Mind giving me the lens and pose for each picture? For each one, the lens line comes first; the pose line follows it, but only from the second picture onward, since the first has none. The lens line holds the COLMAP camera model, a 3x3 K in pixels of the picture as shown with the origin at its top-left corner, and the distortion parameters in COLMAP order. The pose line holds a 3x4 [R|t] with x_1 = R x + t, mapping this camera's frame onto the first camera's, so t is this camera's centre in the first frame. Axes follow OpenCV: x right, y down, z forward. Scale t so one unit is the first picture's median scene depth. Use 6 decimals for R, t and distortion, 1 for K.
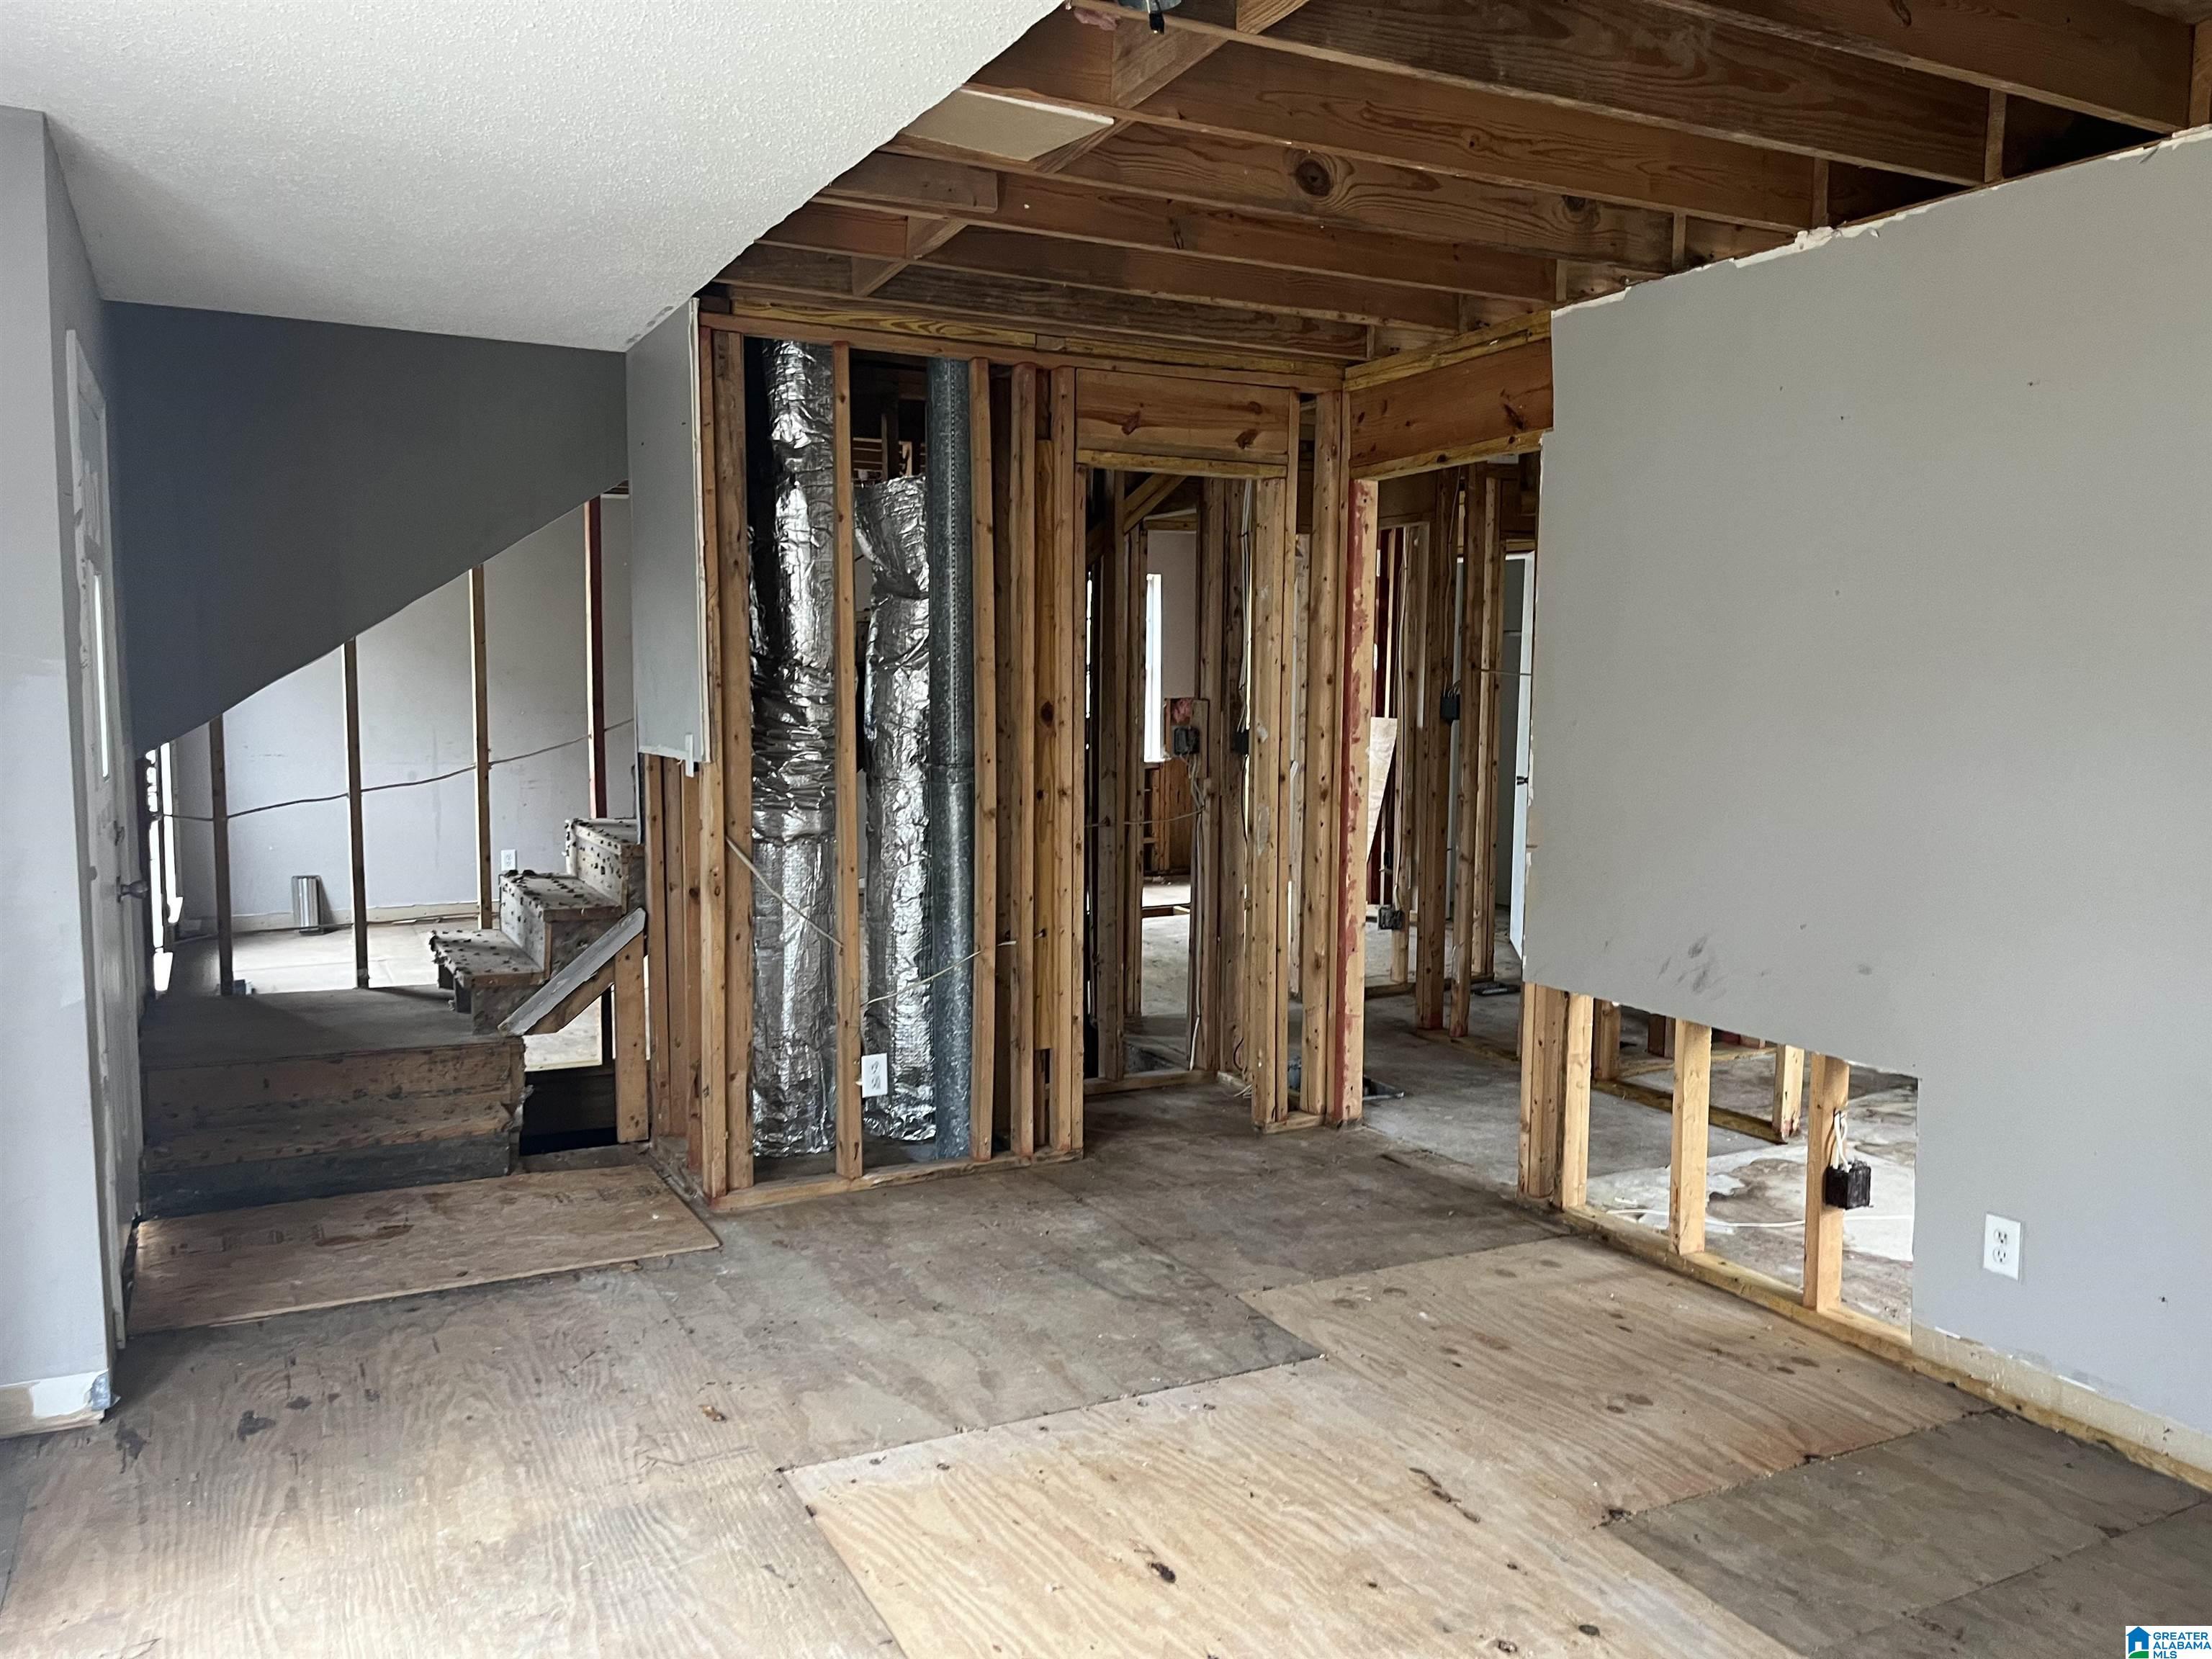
lens RADIAL K [[1660.7, 0, 1106.0], [0, 1660.7, 829.5], [0, 0, 1]] dist [0.069056, -0.090716]
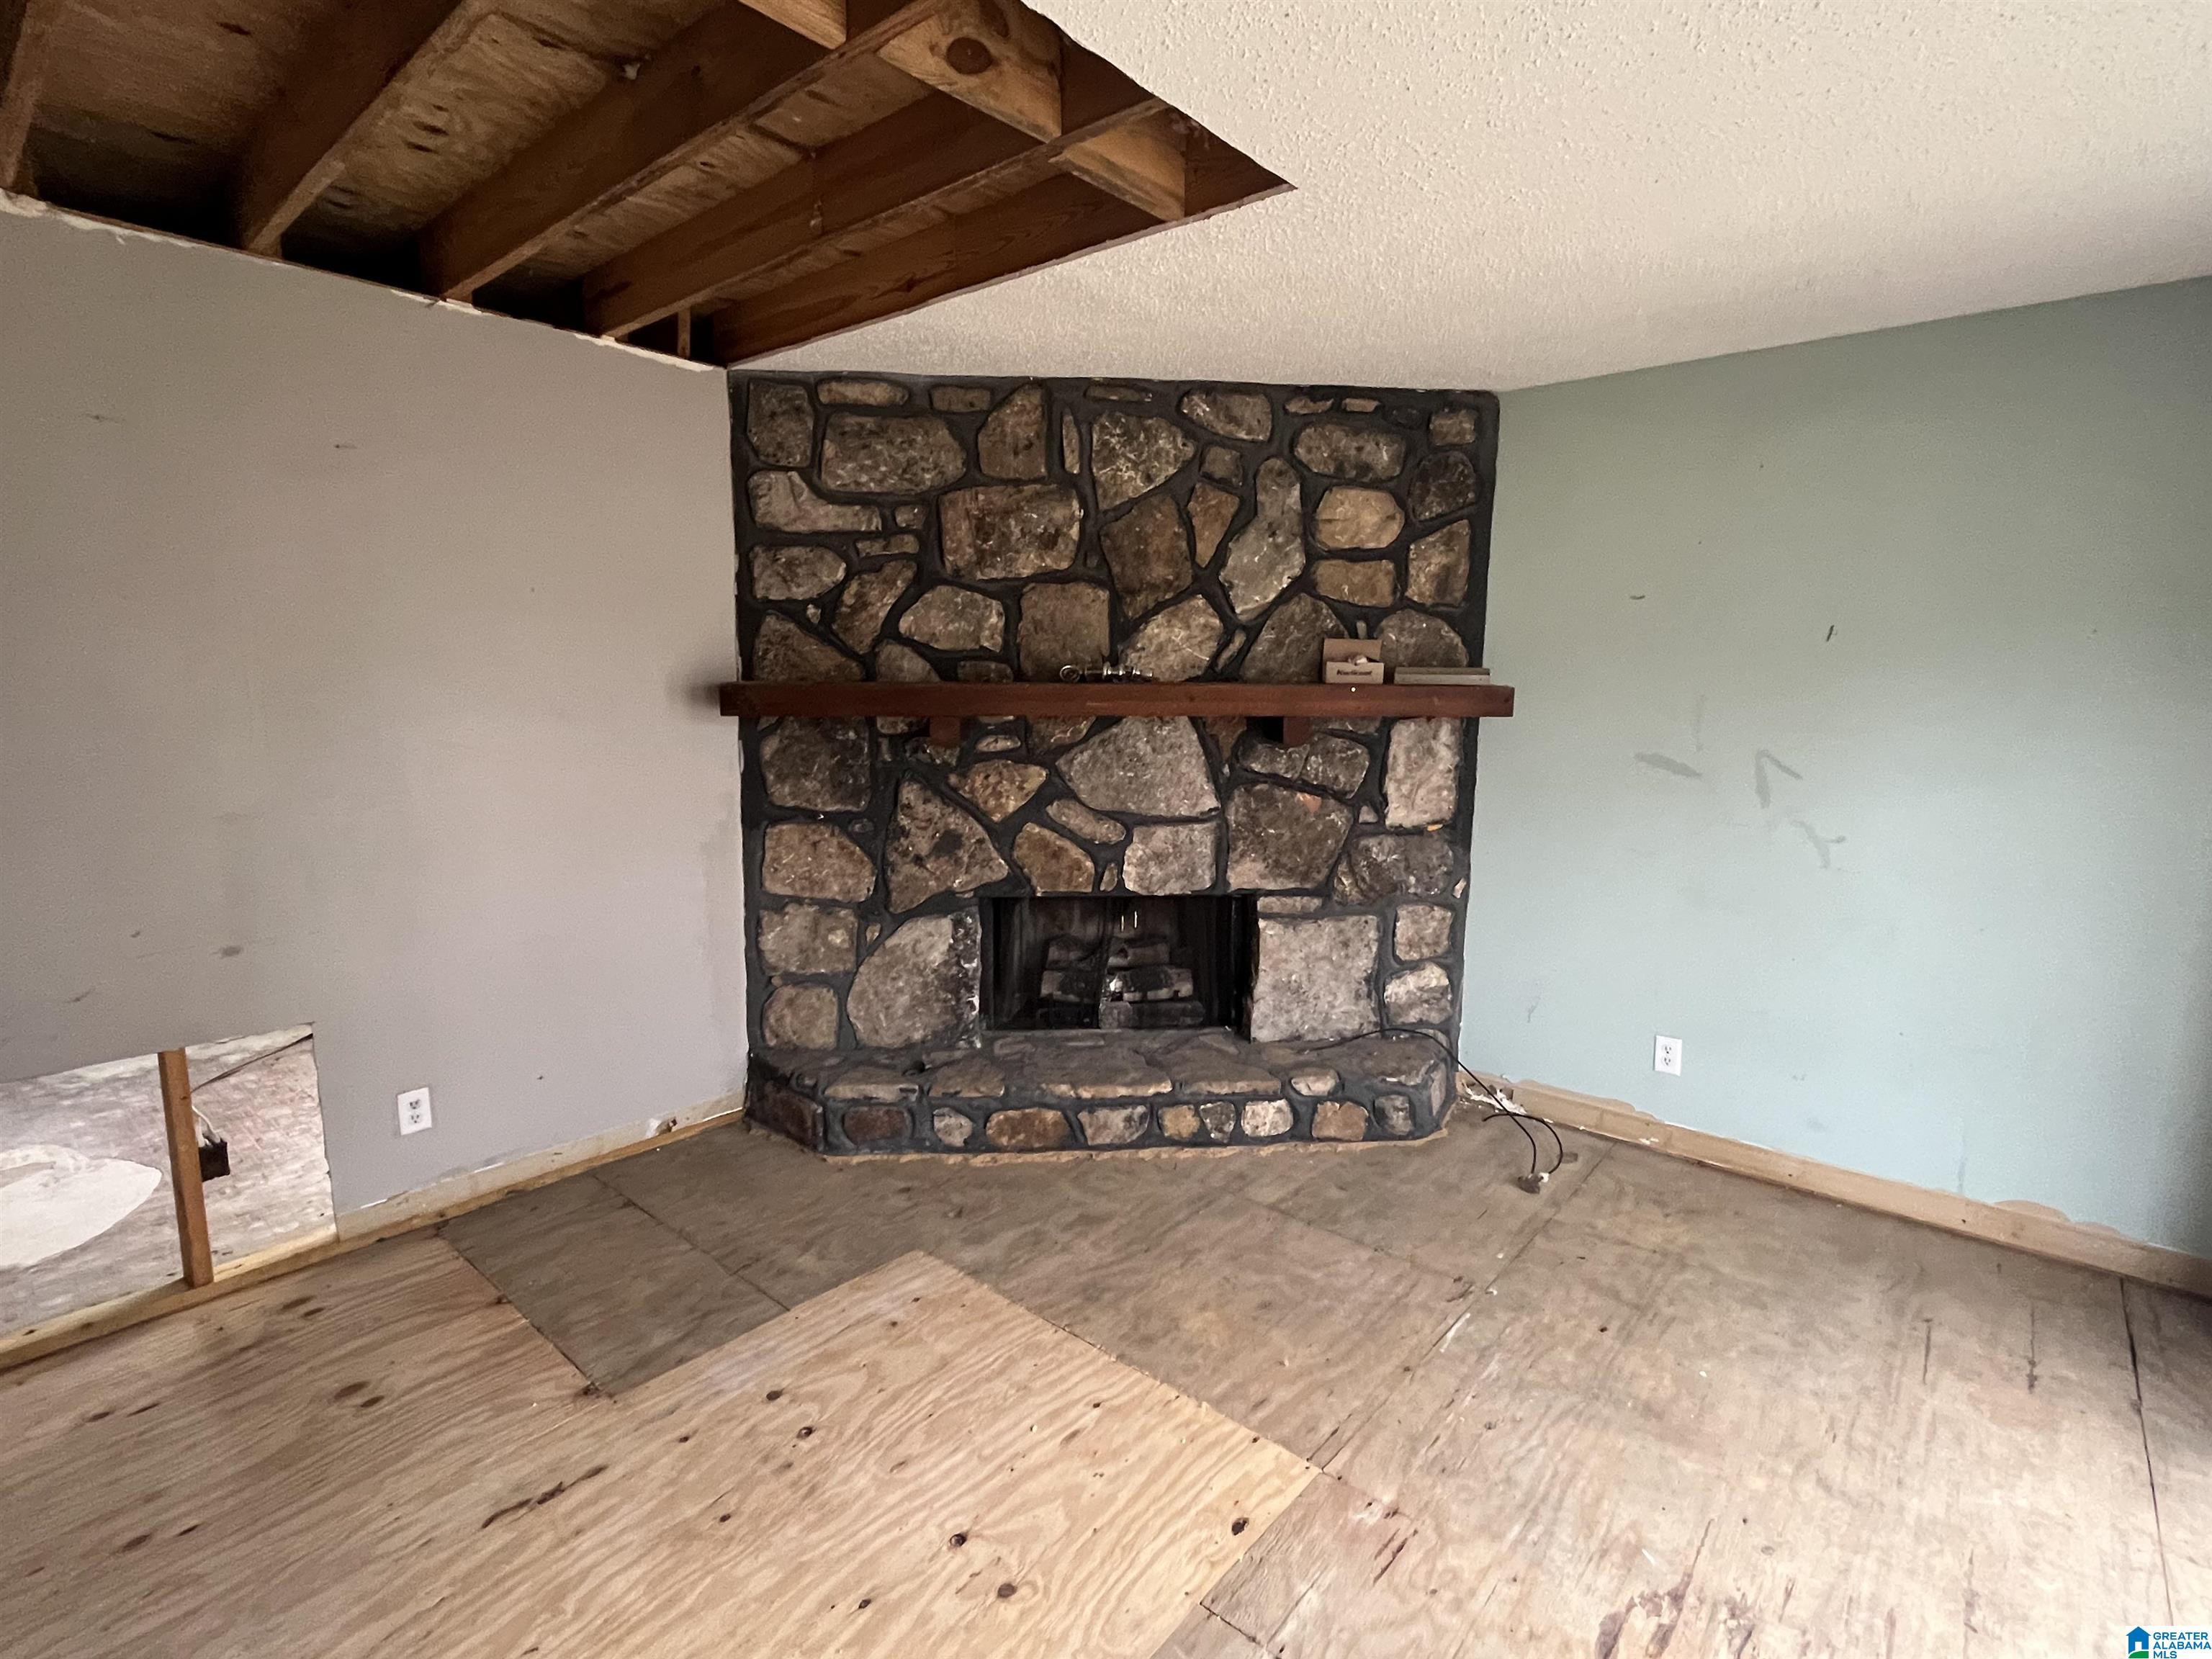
lens RADIAL K [[1058.2, 0, 1120.8], [0, 1058.2, 818.8], [0, 0, 1]] dist [0.004453, -0.006295]
pose [[-0.380739, -0.136803, 0.914507, -0.410798], [0.075416, 0.981107, 0.178164, -0.085416], [-0.921602, 0.136803, -0.363228, 0.754608]]
